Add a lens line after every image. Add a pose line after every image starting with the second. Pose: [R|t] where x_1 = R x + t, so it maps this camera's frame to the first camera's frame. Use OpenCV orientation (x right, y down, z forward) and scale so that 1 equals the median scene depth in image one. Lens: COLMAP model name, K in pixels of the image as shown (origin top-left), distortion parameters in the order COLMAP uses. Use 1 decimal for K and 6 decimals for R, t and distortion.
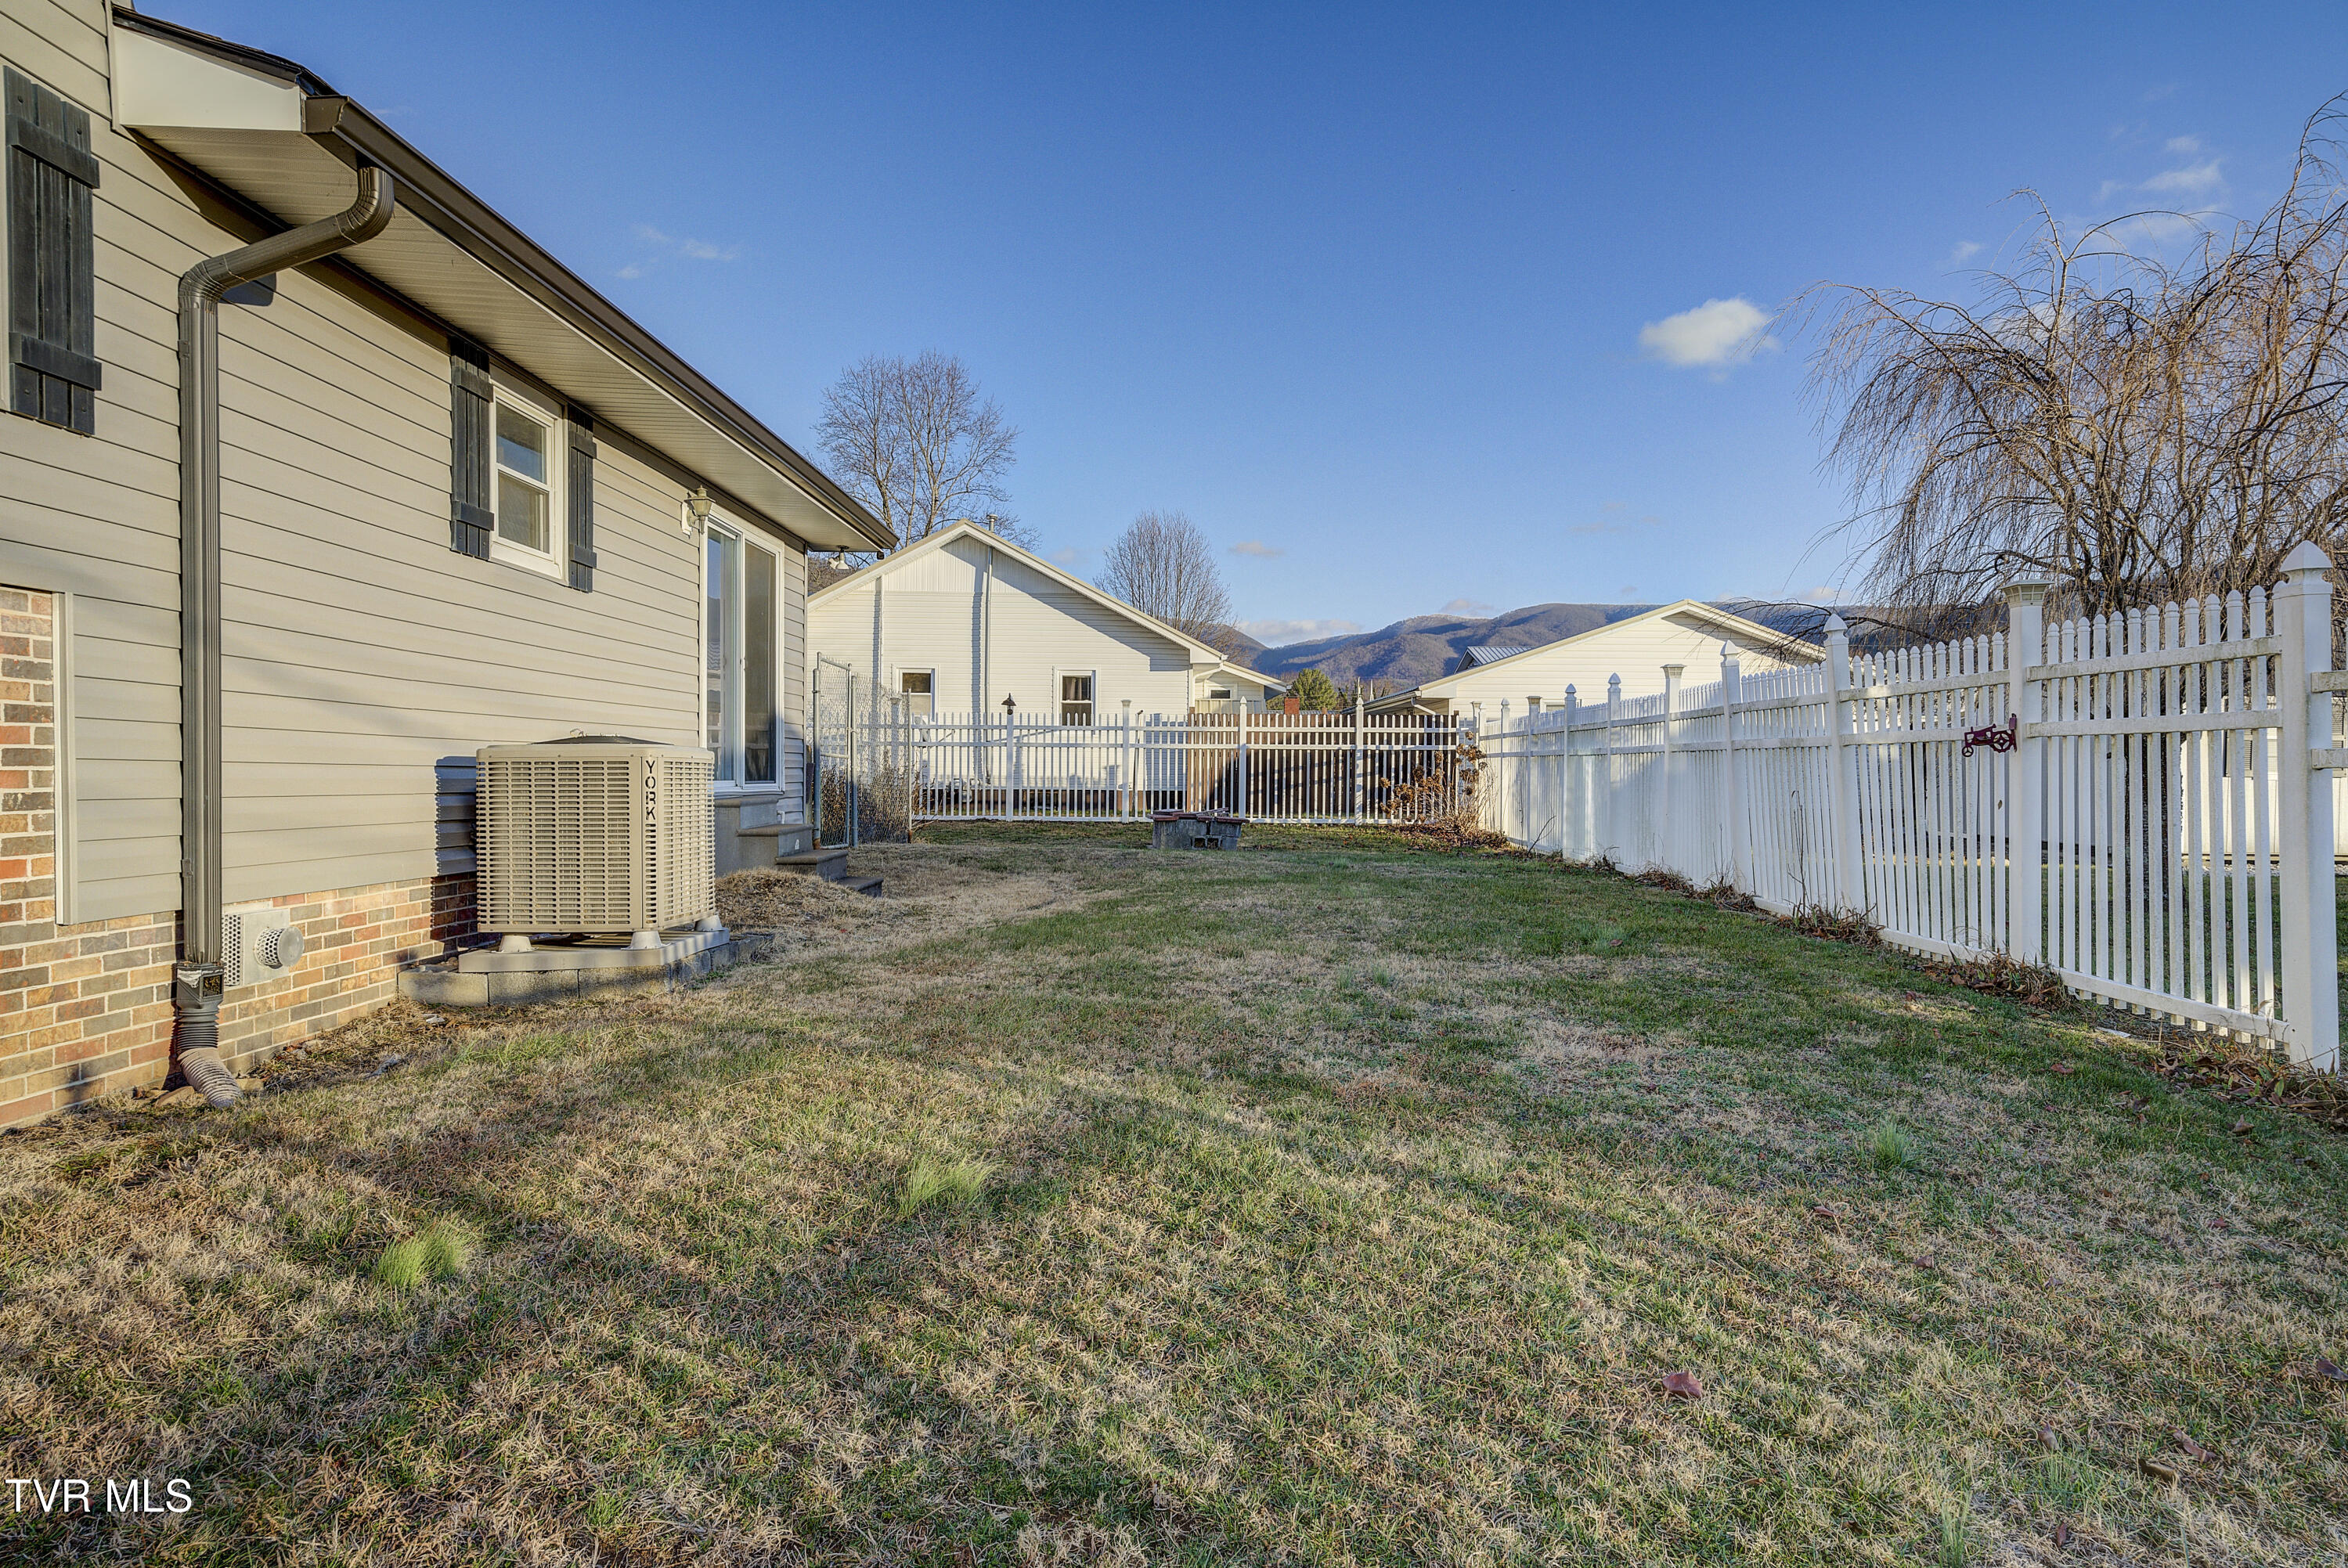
lens RADIAL K [[1447.6, 0, 1176.4], [0, 1447.6, 774.2], [0, 0, 1]] dist [0.005196, -0.001317]
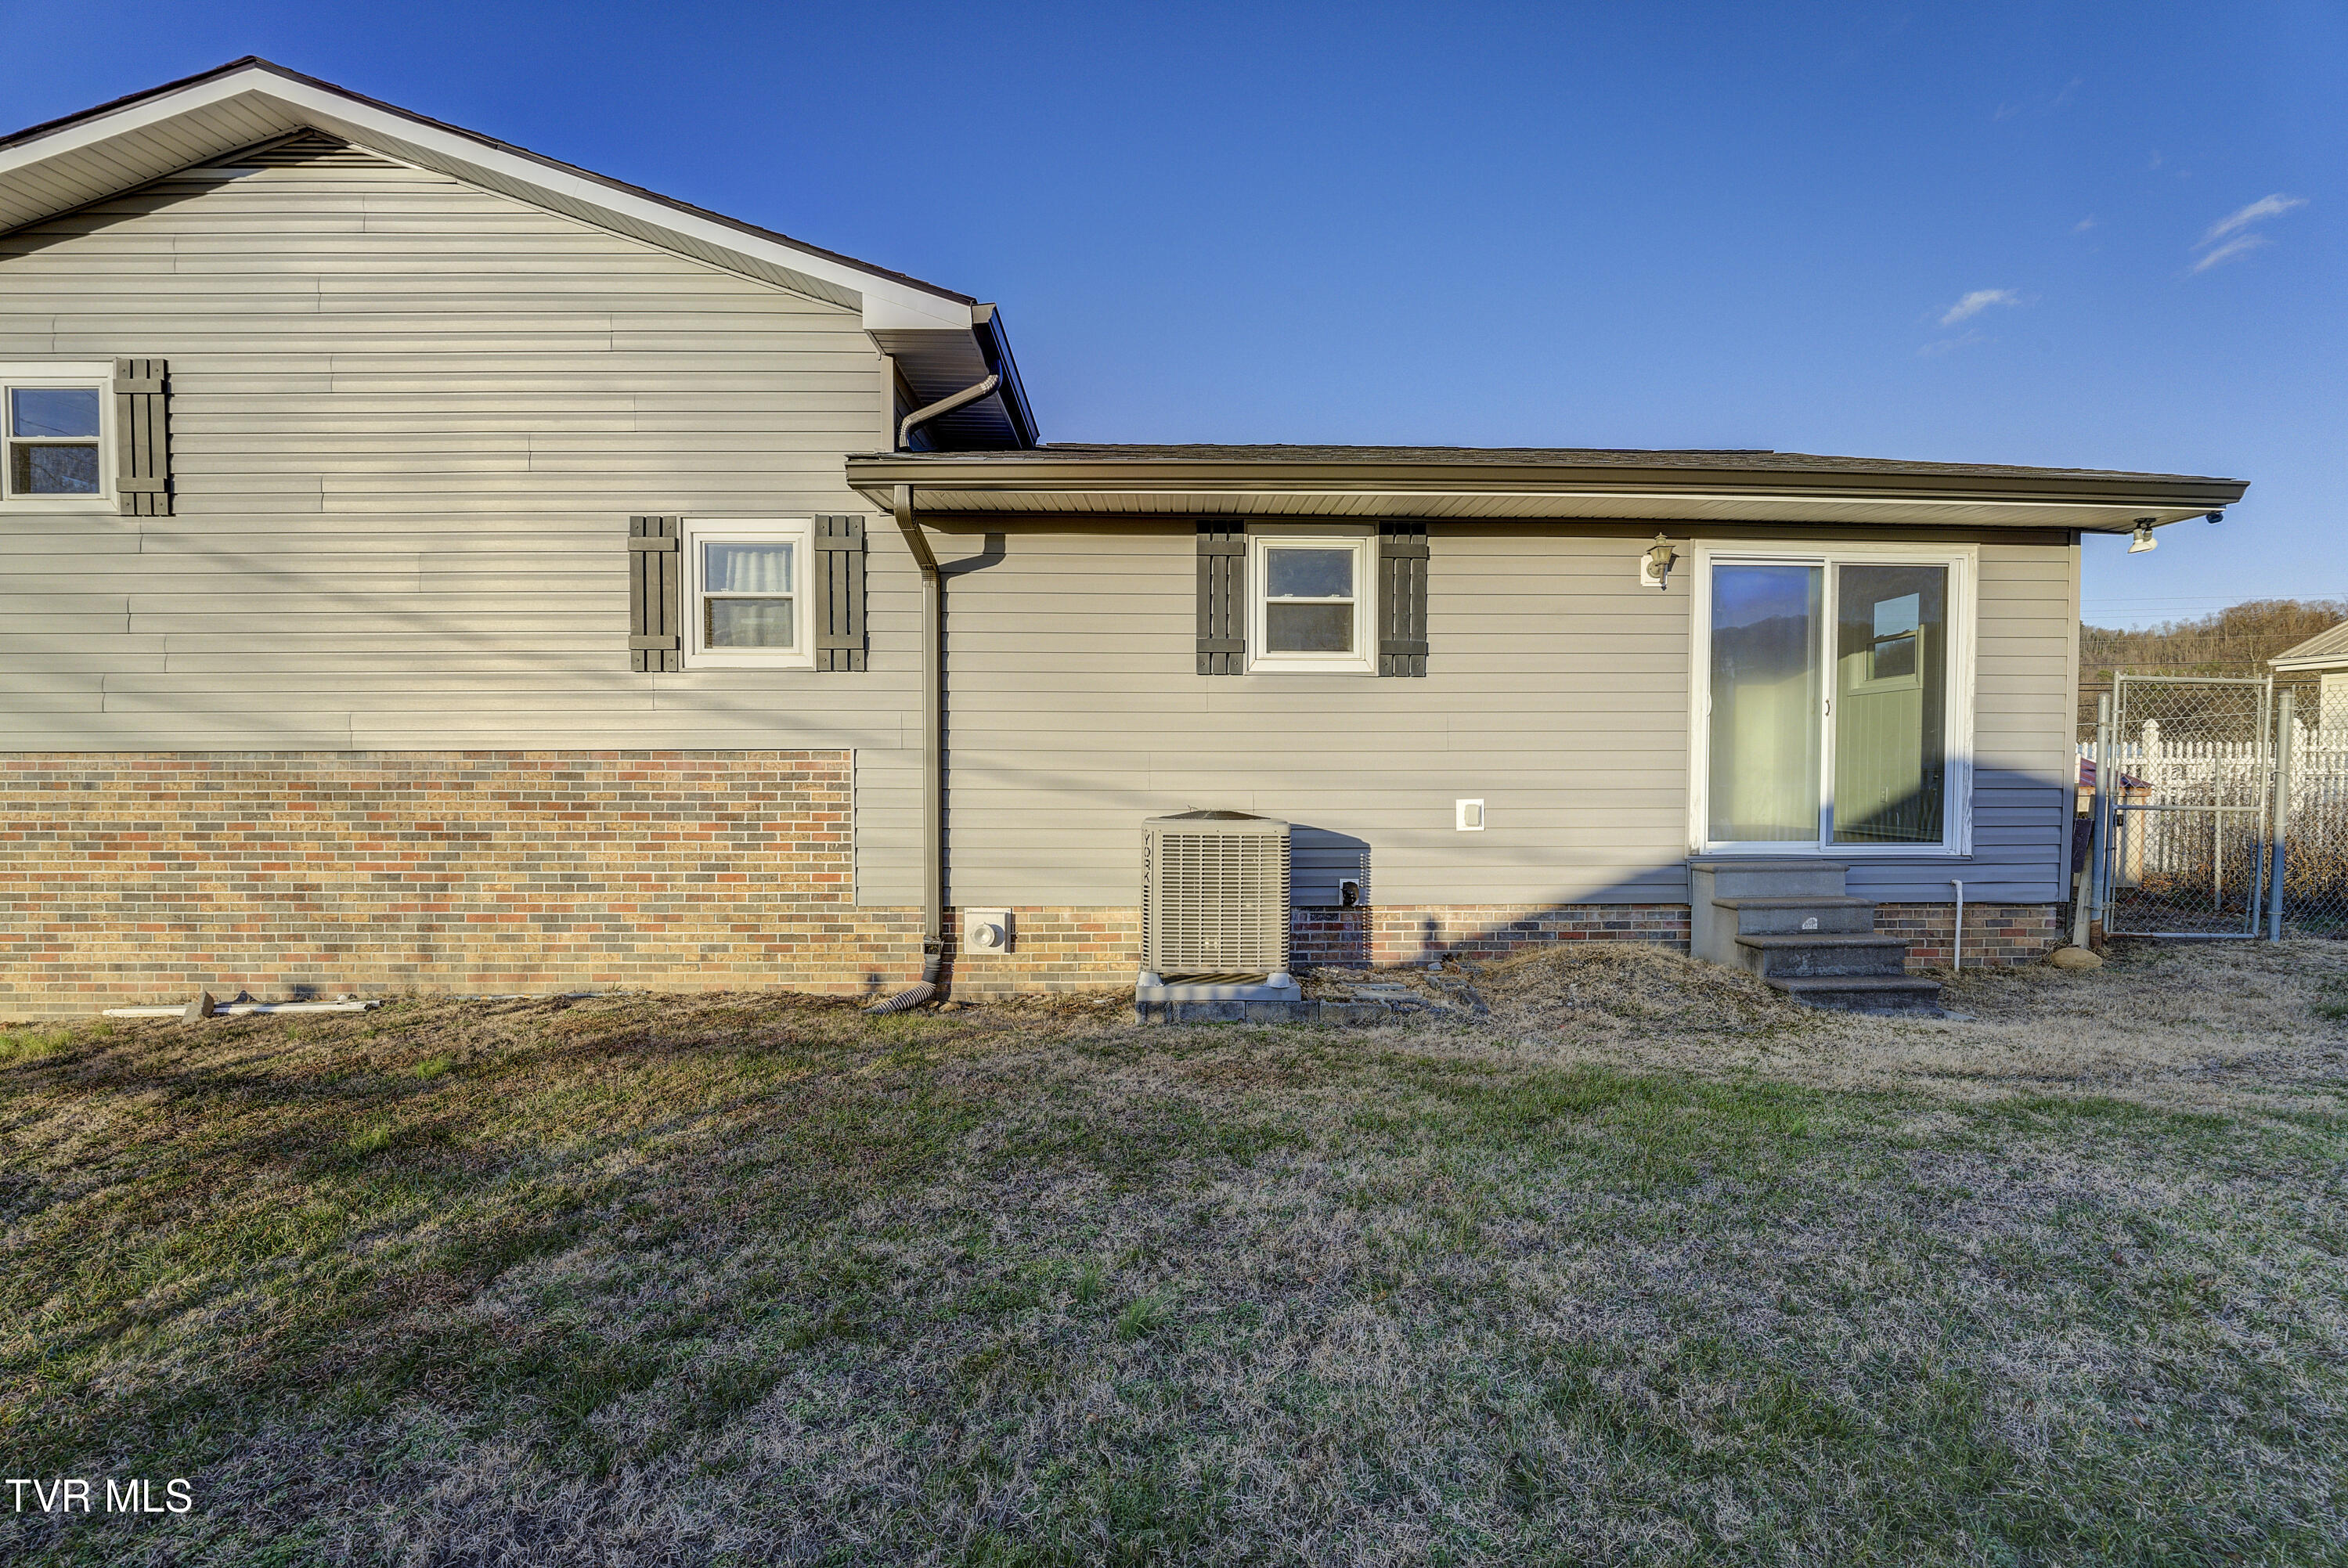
lens RADIAL K [[1035.8, 0, 1177.2], [0, 1035.8, 791.5], [0, 0, 1]] dist [-0.014121, -0.000128]
pose [[0.024980, 0.037770, -0.998974, 0.653921], [0.001277, 0.999284, 0.037813, -0.105329], [0.999687, -0.002221, 0.024914, 1.257639]]
